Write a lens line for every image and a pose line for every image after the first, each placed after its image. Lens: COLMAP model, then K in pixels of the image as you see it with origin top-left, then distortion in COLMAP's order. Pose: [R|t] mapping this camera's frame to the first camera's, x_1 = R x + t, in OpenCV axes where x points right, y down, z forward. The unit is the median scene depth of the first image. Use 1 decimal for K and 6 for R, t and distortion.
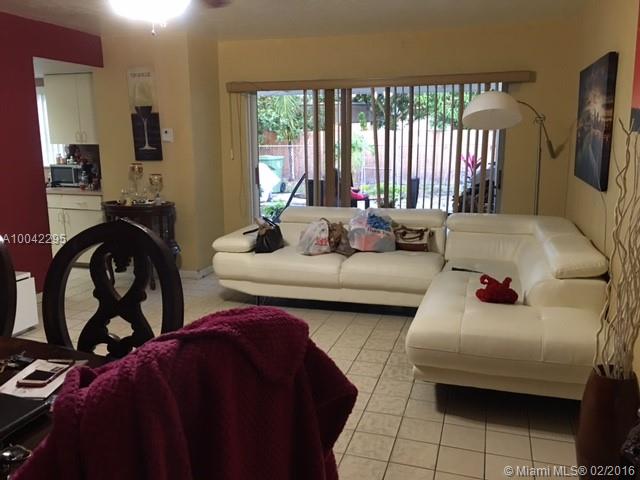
lens RADIAL K [[547.1, 0, 319.8], [0, 547.1, 239.3], [0, 0, 1]] dist [-0.007477, -0.002951]
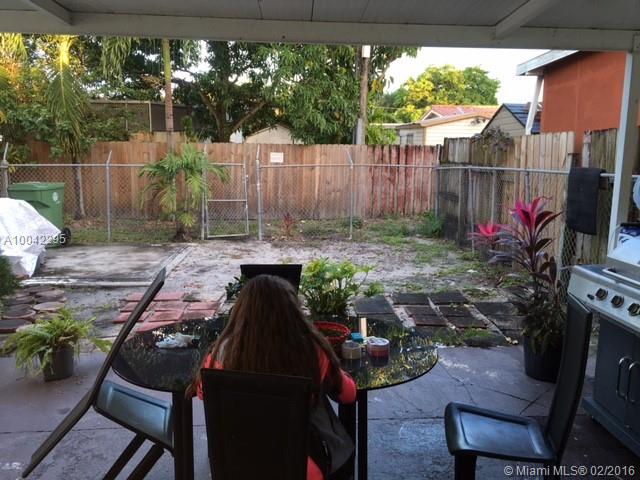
lens RADIAL K [[547.1, 0, 318.2], [0, 547.1, 241.1], [0, 0, 1]] dist [-0.007477, -0.002951]
pose [[0.932075, -0.042746, 0.359735, -0.024677], [0.051697, 0.998546, -0.015291, -0.062387], [-0.358558, 0.032849, 0.932929, 0.337672]]
